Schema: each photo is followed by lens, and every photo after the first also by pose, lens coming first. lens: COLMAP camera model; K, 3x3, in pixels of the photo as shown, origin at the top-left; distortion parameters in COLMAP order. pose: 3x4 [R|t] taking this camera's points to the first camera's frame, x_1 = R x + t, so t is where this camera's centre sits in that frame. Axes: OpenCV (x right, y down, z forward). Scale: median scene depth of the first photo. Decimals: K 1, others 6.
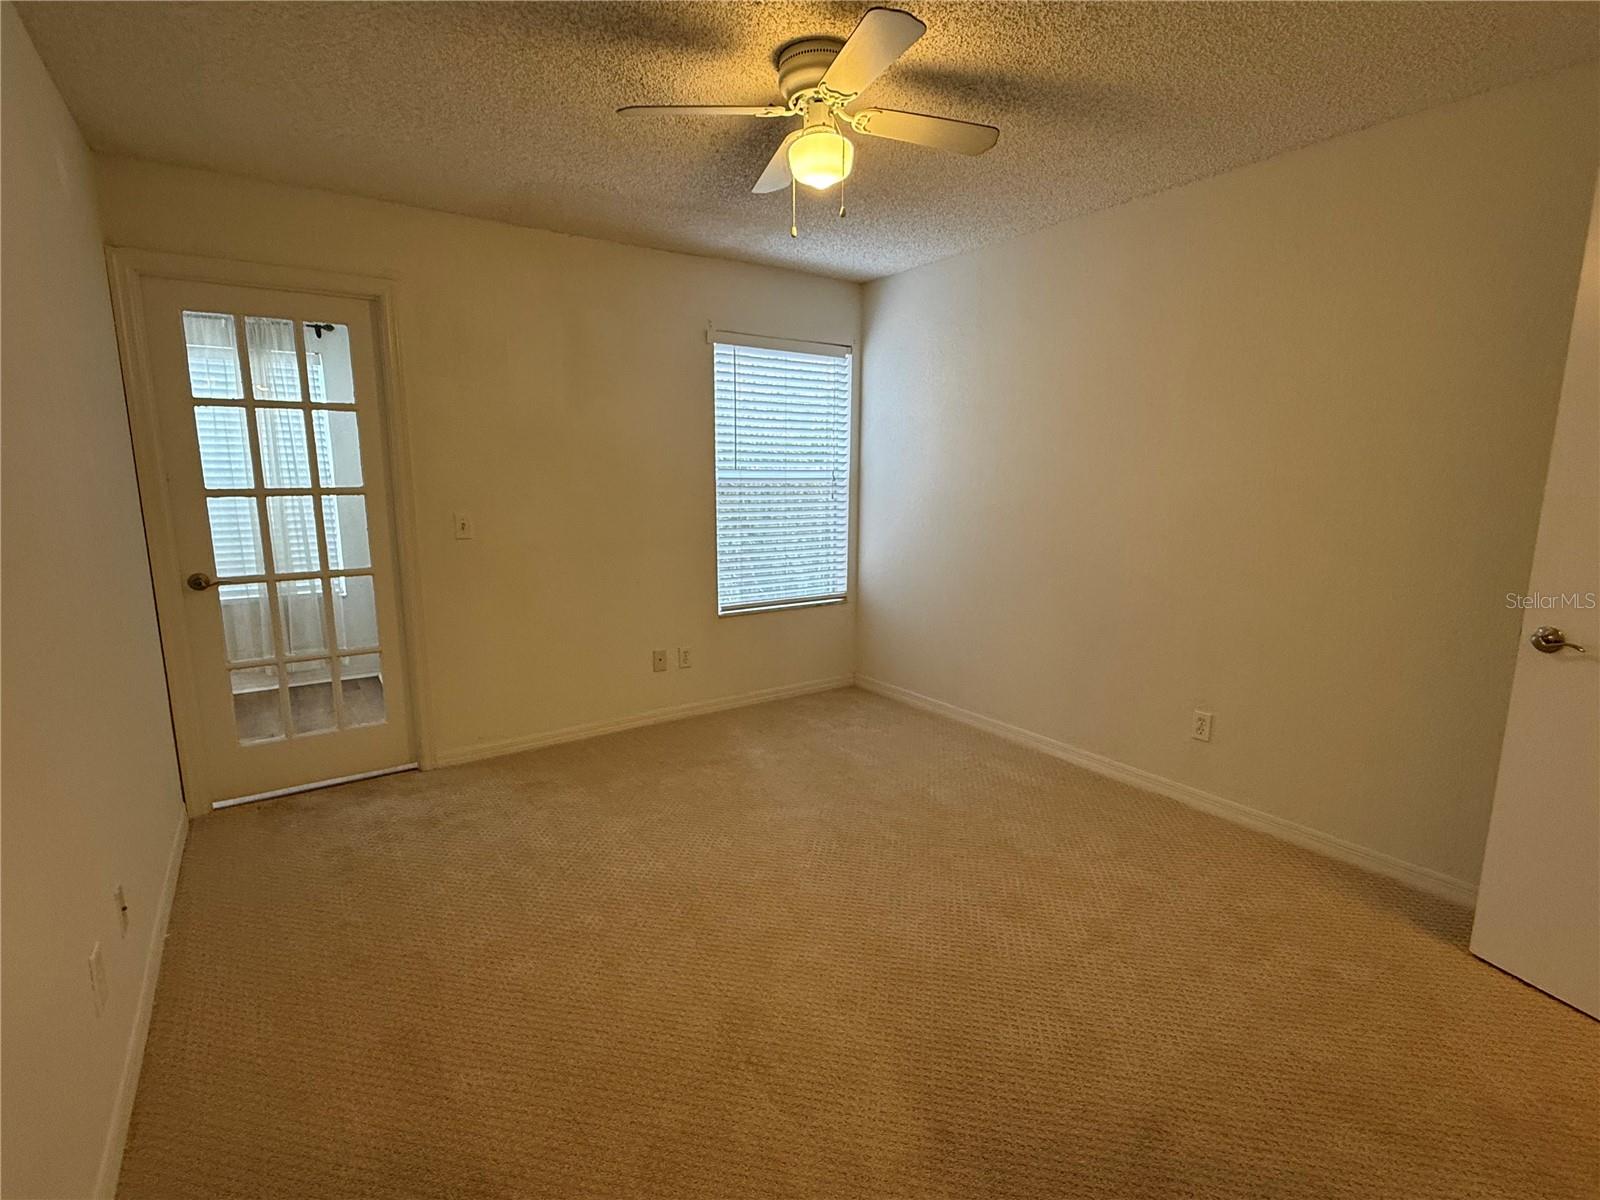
lens RADIAL K [[749.1, 0, 799.5], [0, 749.1, 600.4], [0, 0, 1]] dist [-0.000122, -0.000009]
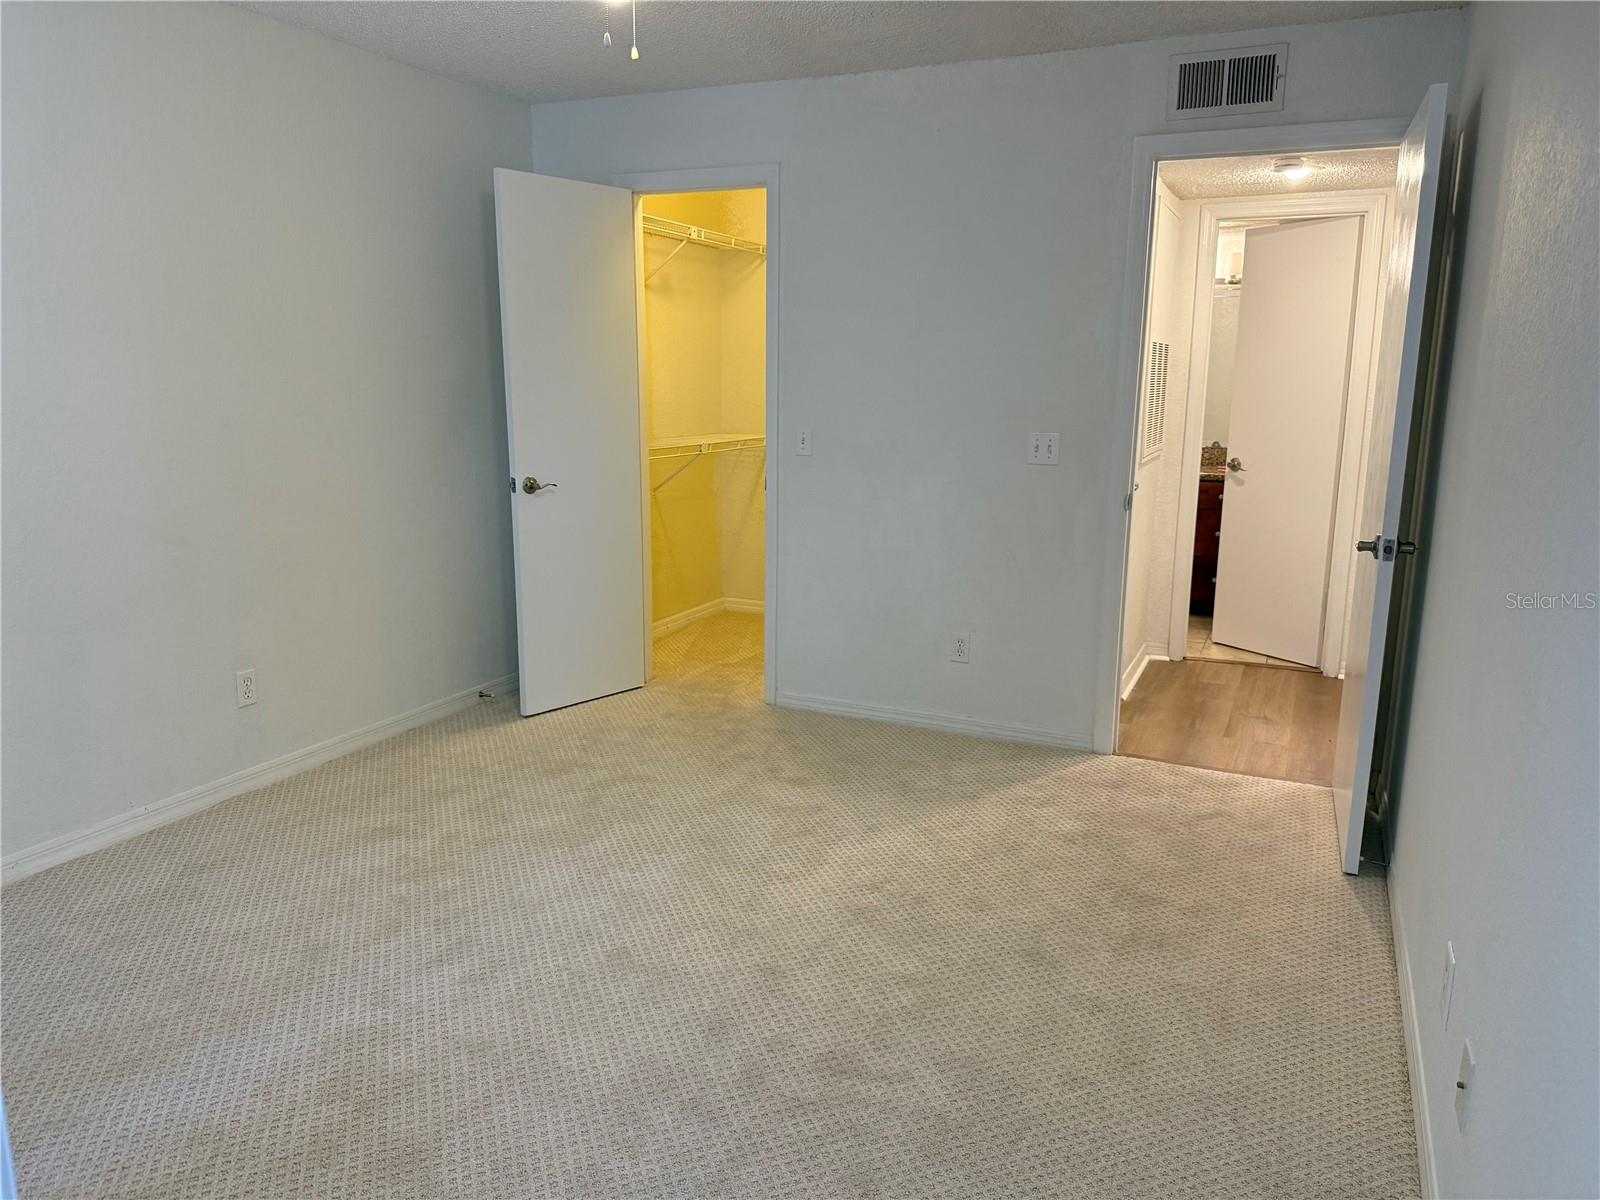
lens RADIAL K [[1155.1, 0, 799.3], [0, 1155.1, 601.7], [0, 0, 1]] dist [0.046753, -0.069044]
pose [[-0.522233, -0.169012, 0.835887, -0.918576], [0.134496, 0.951576, 0.276432, -0.213015], [-0.842131, 0.256785, -0.474213, 1.211012]]
